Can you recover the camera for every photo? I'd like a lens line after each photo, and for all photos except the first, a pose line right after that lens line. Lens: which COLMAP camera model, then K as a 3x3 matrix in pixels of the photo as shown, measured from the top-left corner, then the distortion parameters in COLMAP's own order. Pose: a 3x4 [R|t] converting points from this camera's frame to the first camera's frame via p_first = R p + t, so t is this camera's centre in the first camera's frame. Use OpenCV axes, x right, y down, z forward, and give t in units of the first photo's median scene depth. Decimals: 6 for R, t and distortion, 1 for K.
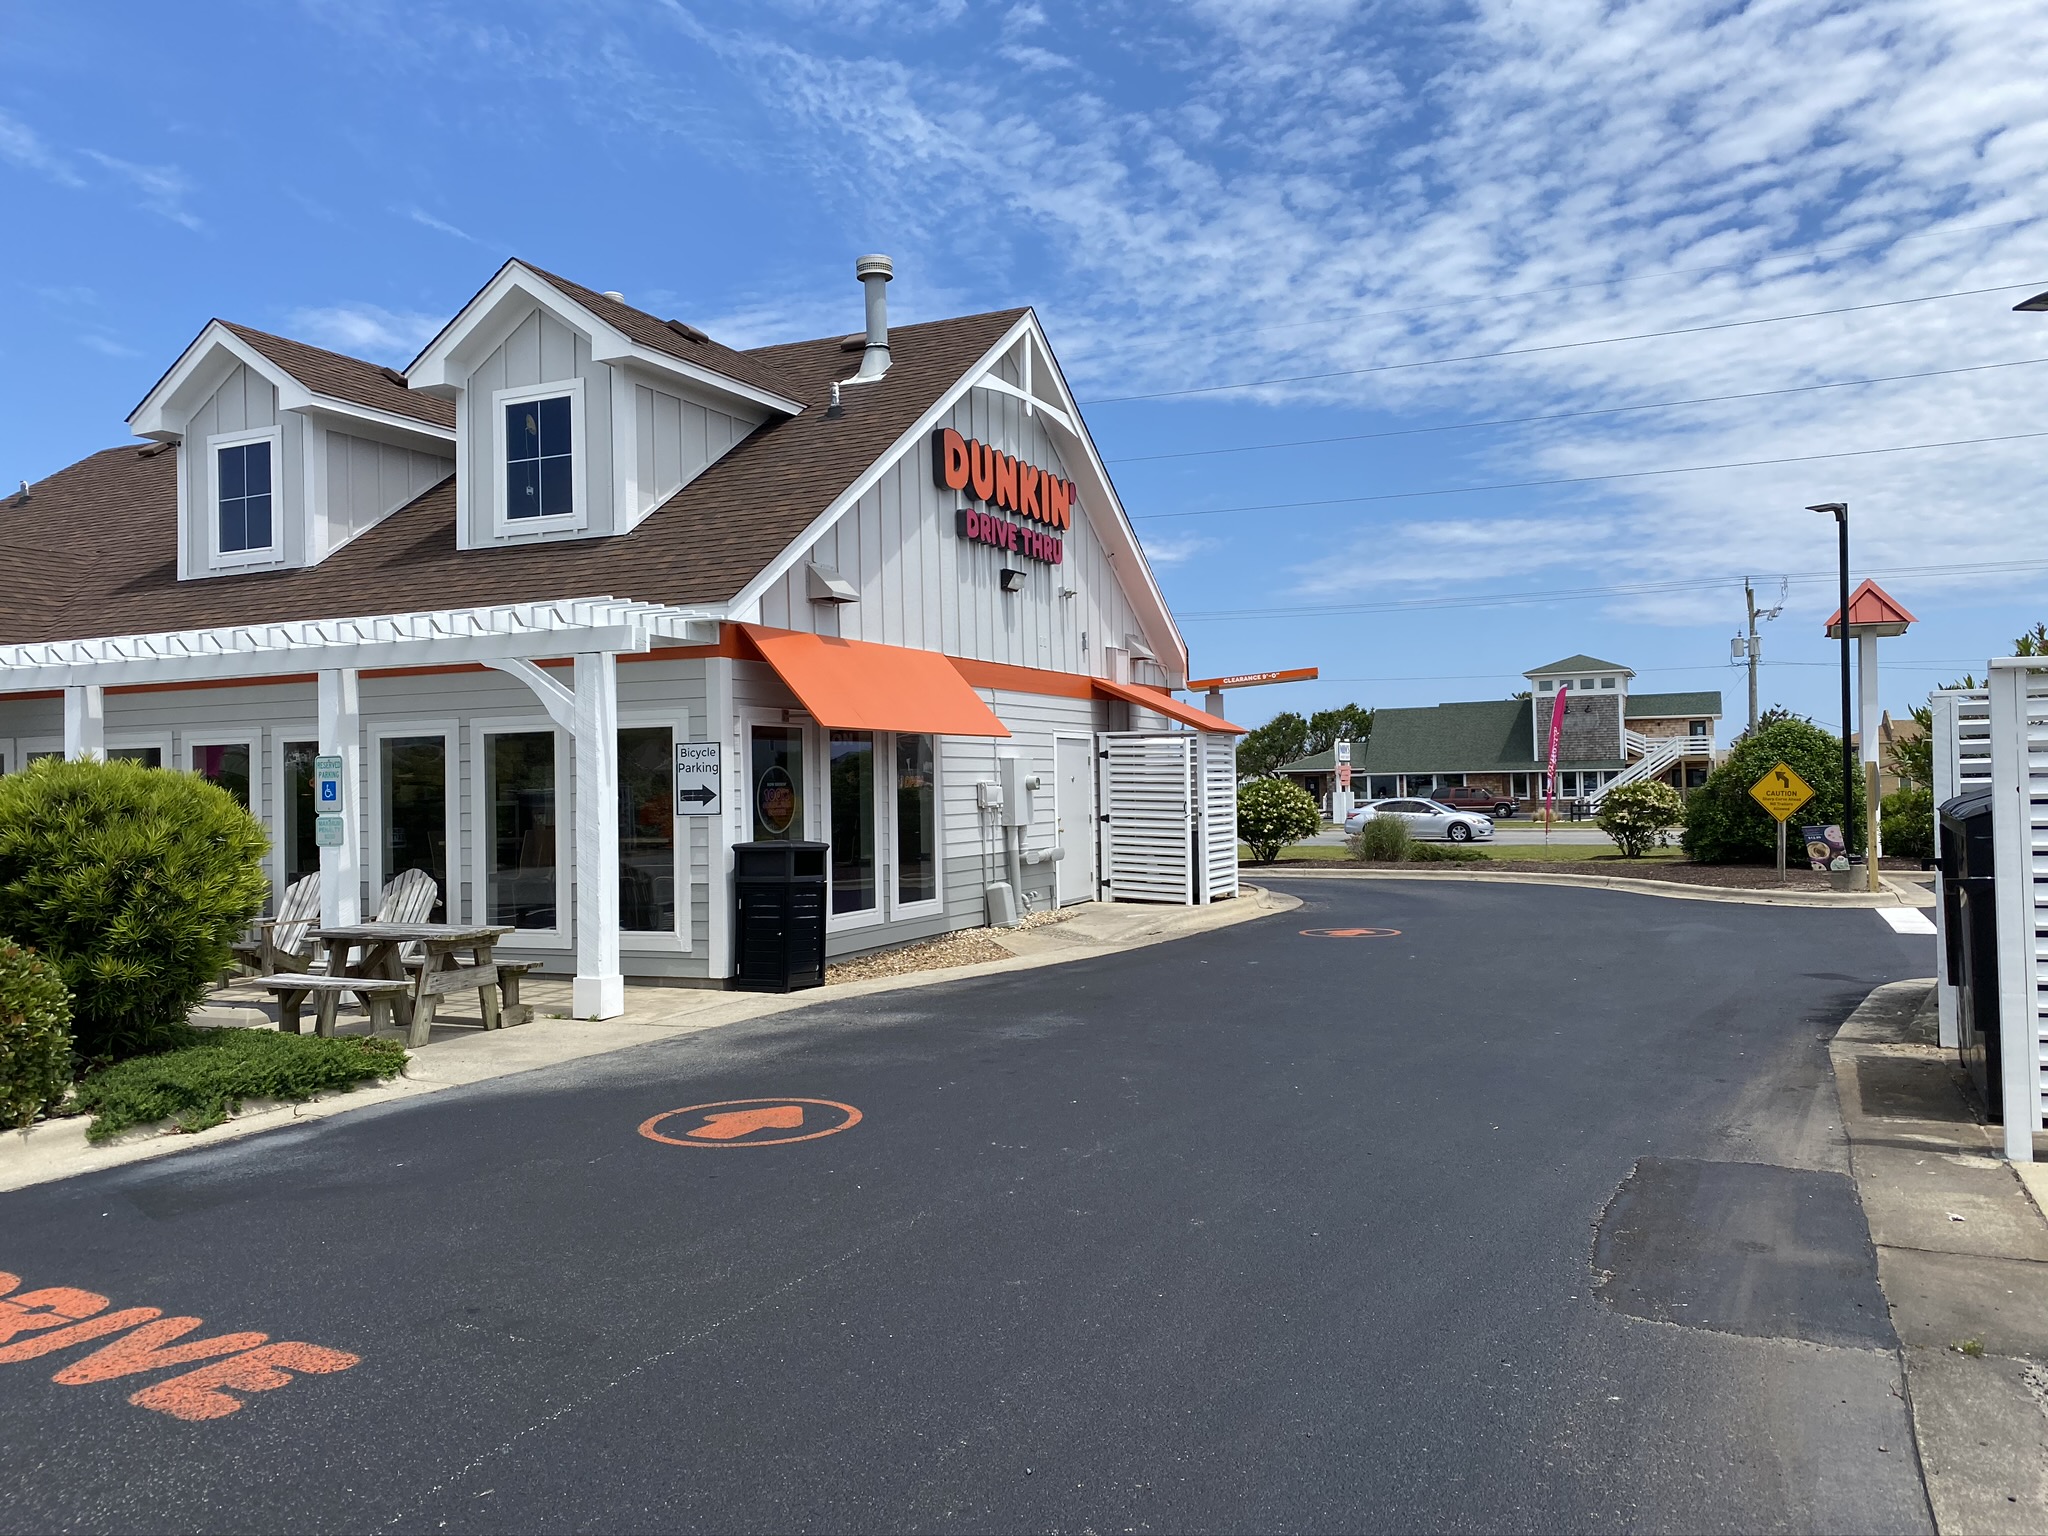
lens RADIAL K [[1642.0, 0, 1024.0], [0, 1642.0, 768.0], [0, 0, 1]] dist [0.120131, -0.259823]
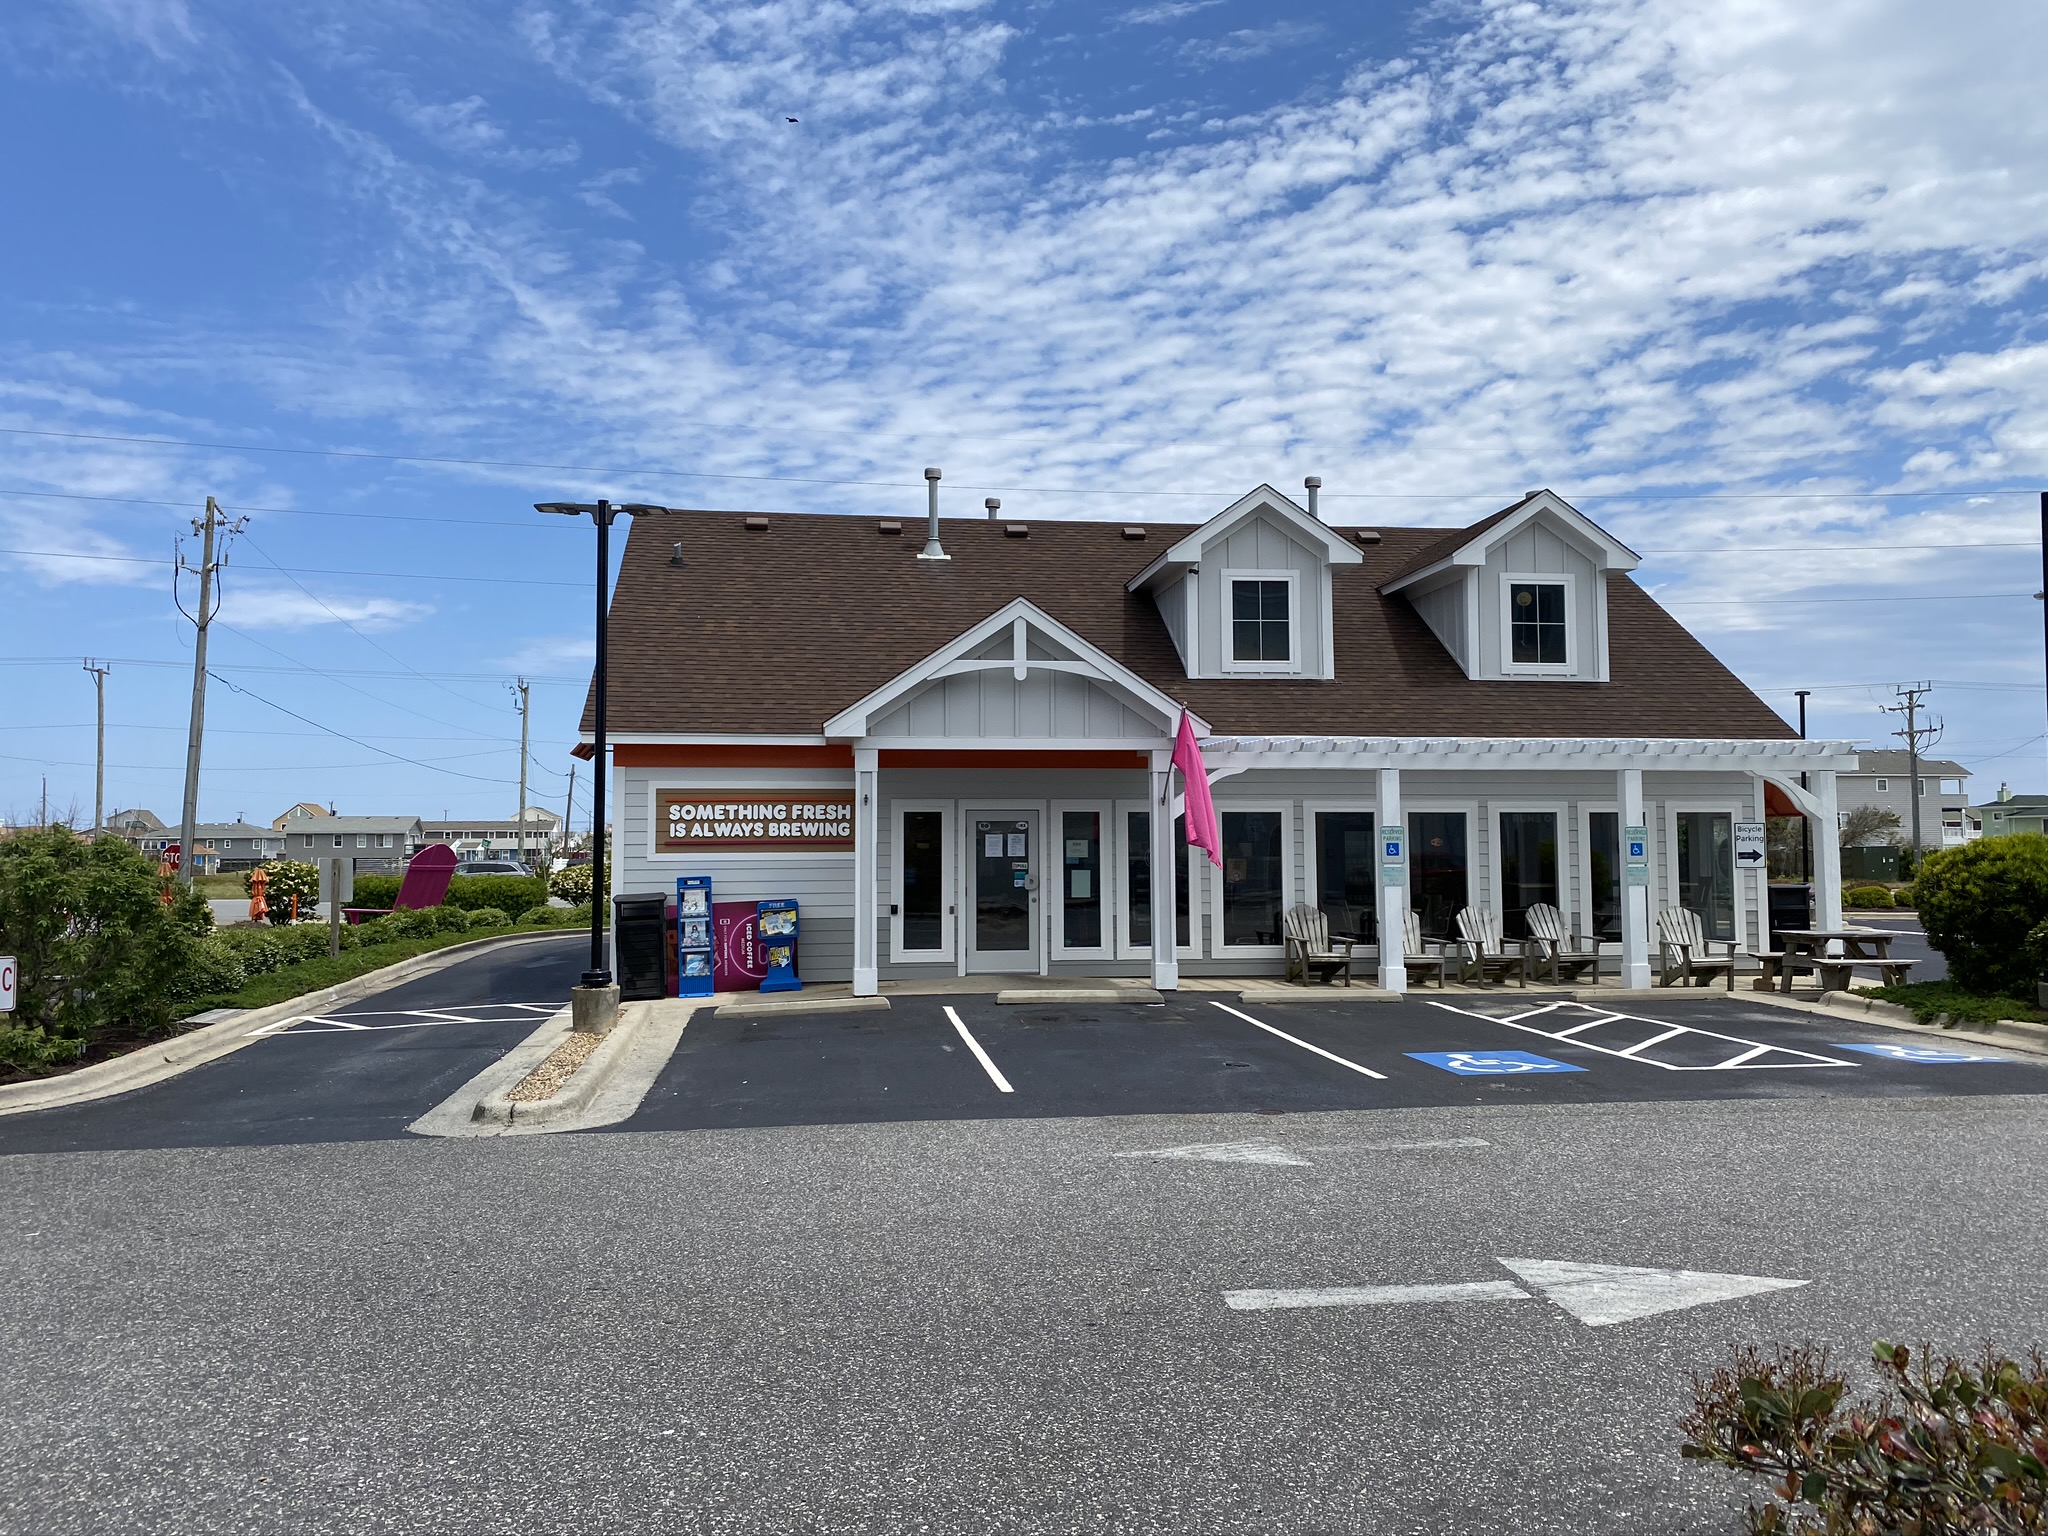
lens RADIAL K [[1508.9, 0, 1024.0], [0, 1508.9, 768.0], [0, 0, 1]] dist [-0.092631, -0.000955]
pose [[0.870309, 0.045544, 0.490395, -1.309948], [-0.021346, 0.998268, -0.054827, 0.021683], [-0.492042, 0.037248, 0.869774, 0.085554]]
